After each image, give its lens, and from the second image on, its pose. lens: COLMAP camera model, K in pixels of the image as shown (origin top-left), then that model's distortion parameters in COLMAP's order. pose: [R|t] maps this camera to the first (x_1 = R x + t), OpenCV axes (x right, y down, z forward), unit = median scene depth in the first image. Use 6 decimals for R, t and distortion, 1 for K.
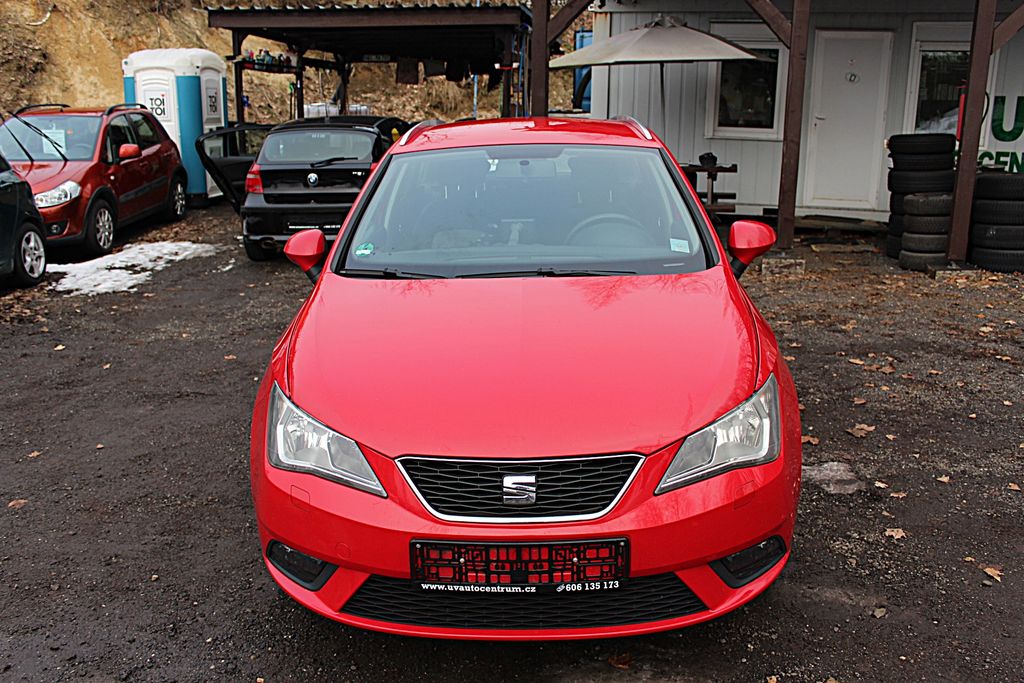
lens RADIAL K [[907.2, 0, 514.4], [0, 907.2, 355.6], [0, 0, 1]] dist [-0.153659, 0.139977]
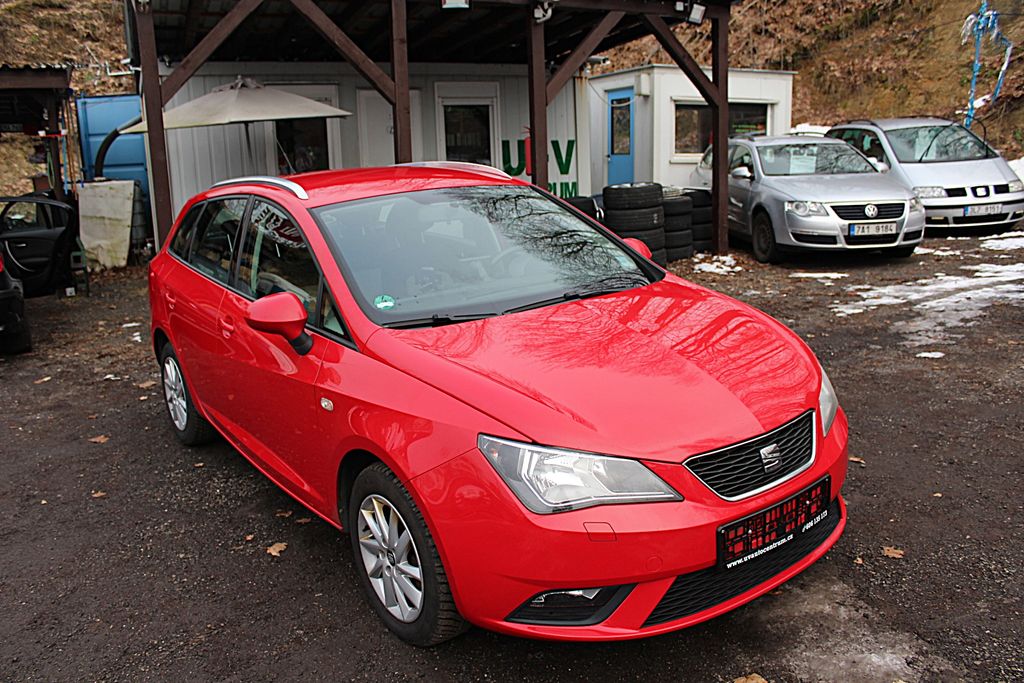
lens RADIAL K [[857.0, 0, 517.3], [0, 857.0, 351.7], [0, 0, 1]] dist [-0.165339, 0.146365]
pose [[0.777237, -0.169835, 0.605854, -0.591578], [0.203951, 0.978898, 0.012763, -0.046797], [-0.595237, 0.113645, 0.795474, 0.194679]]
